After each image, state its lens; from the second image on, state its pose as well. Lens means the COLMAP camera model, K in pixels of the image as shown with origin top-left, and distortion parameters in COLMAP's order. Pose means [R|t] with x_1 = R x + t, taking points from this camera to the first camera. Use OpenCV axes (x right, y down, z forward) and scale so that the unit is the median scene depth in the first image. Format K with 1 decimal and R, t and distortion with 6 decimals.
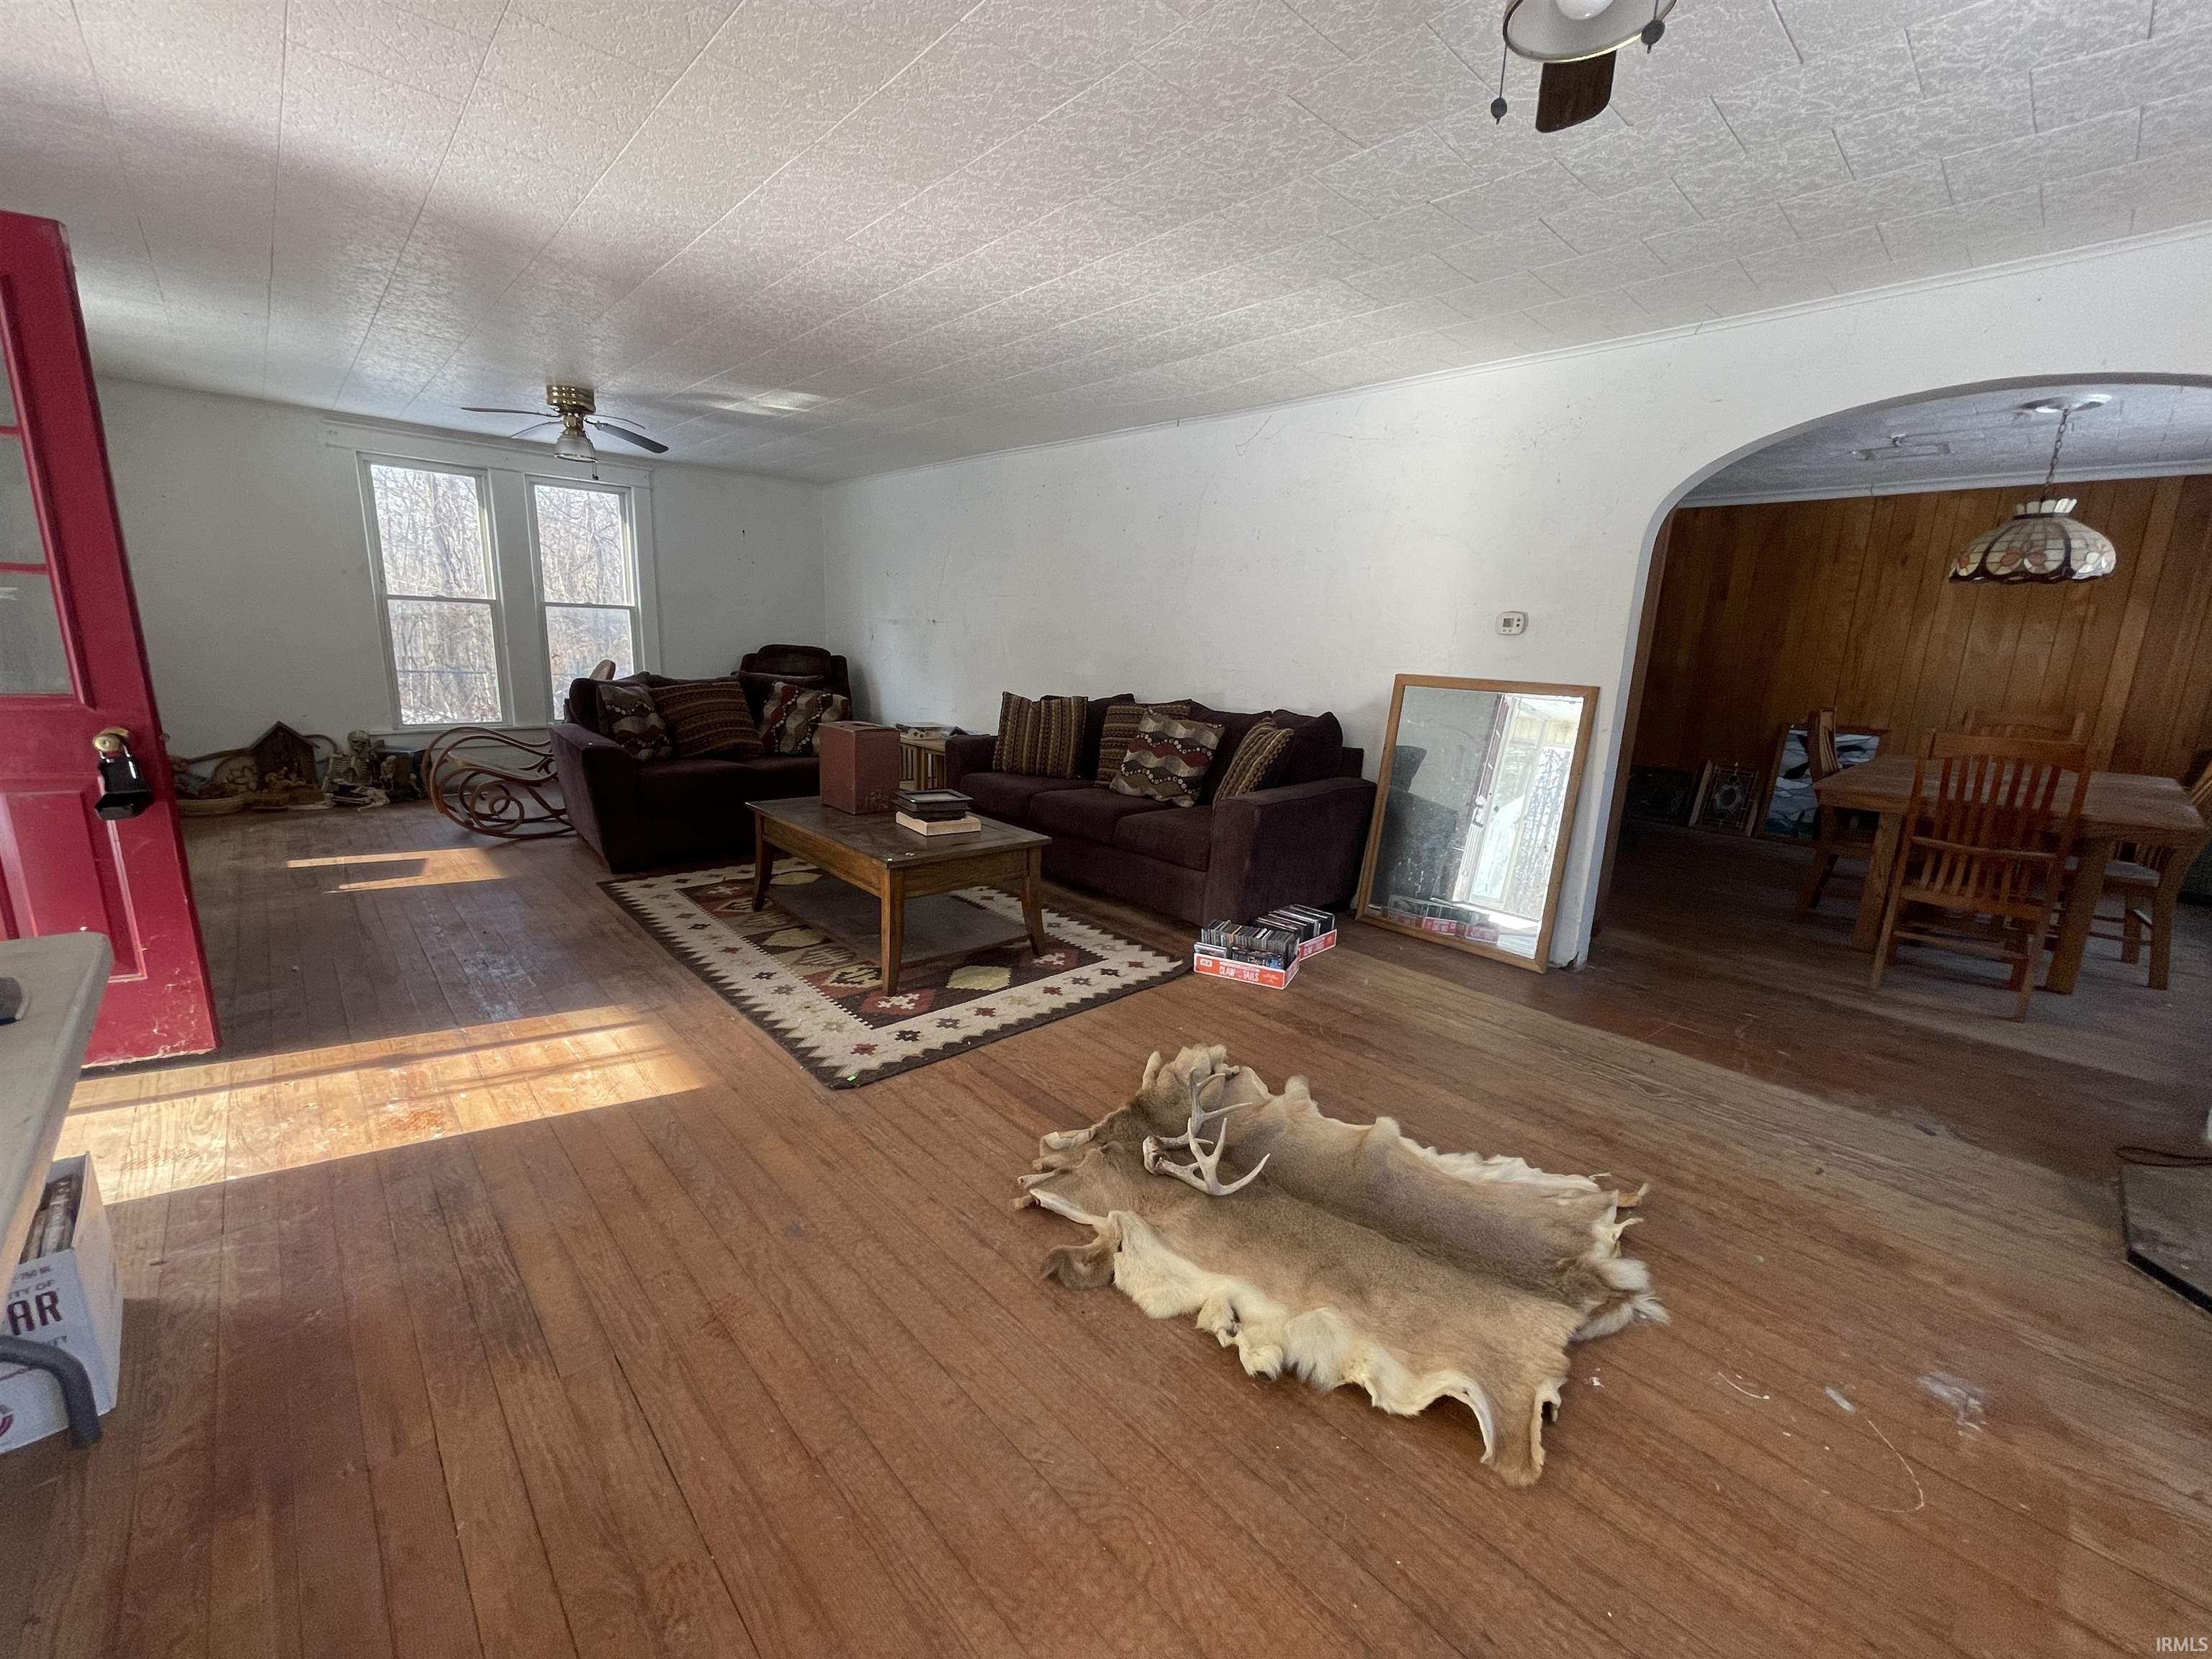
lens RADIAL K [[891.3, 0, 1106.0], [0, 891.3, 829.5], [0, 0, 1]] dist [-0.000291, -0.000127]
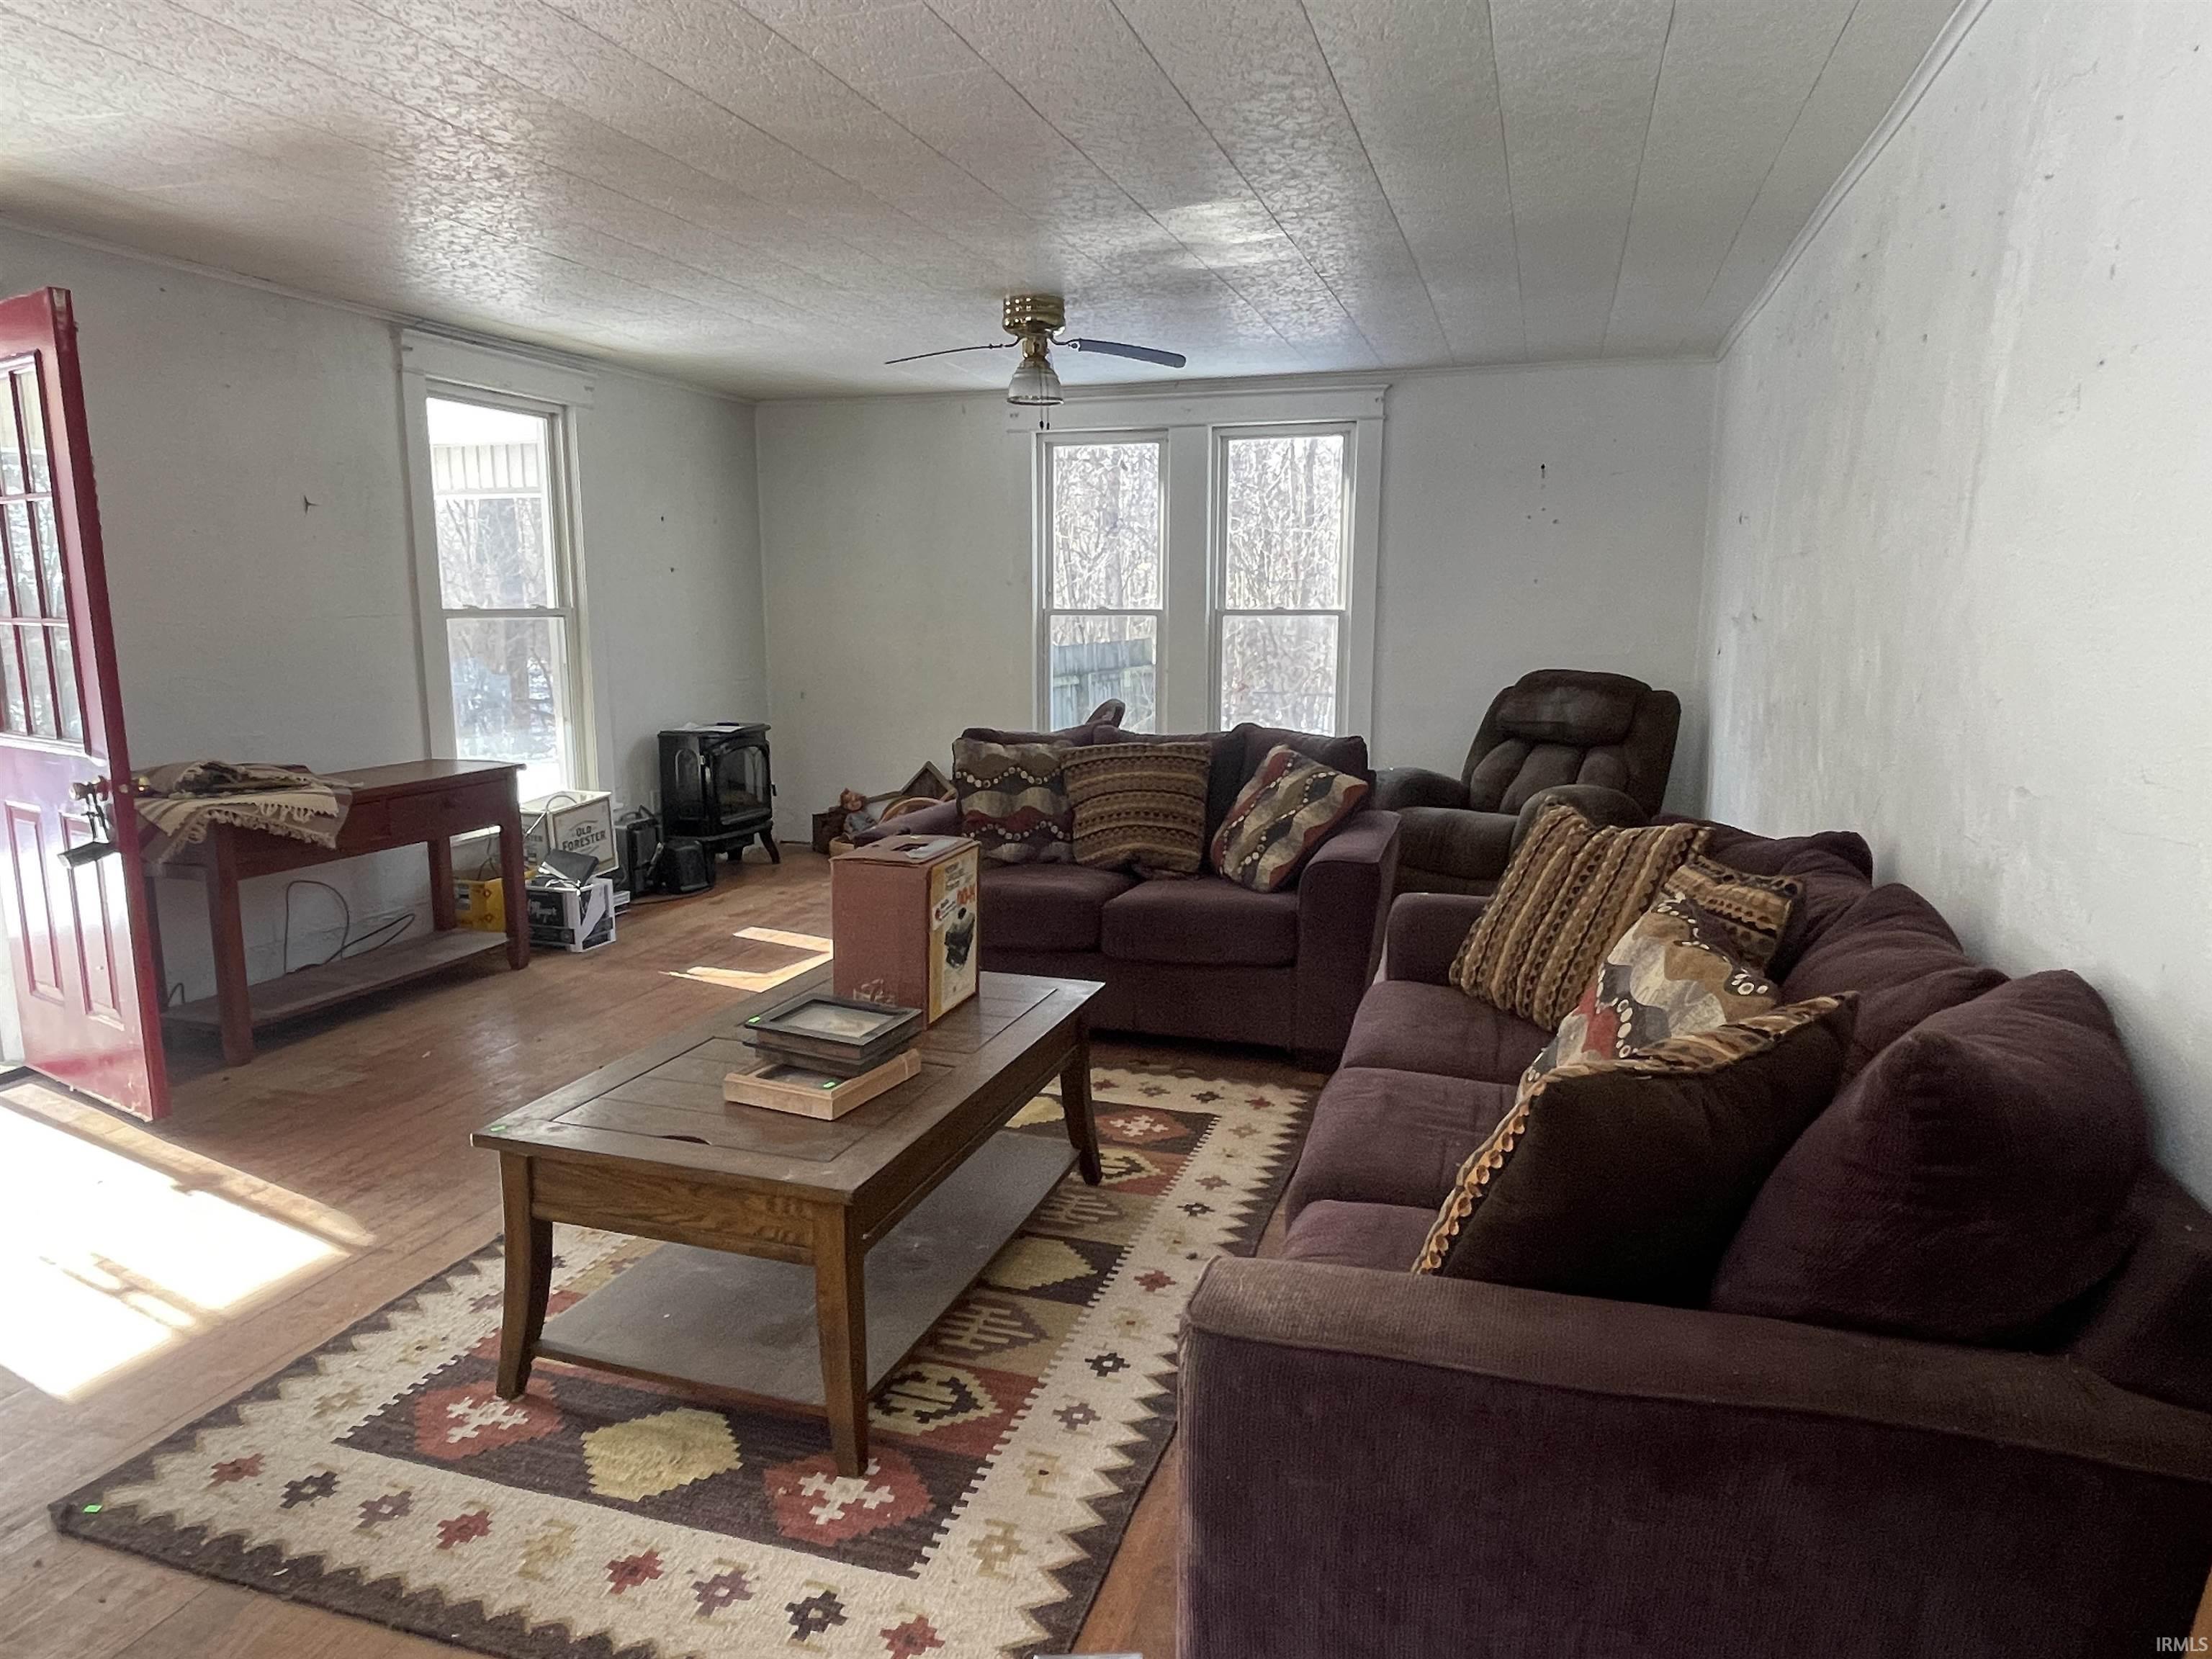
lens RADIAL K [[1412.0, 0, 1106.0], [0, 1412.0, 829.5], [0, 0, 1]] dist [-0.001427, -0.001987]
pose [[0.477724, 0.100855, -0.872701, 0.523625], [-0.170041, 0.985218, 0.020777, -0.181277], [0.861897, 0.138469, 0.487812, 0.788020]]
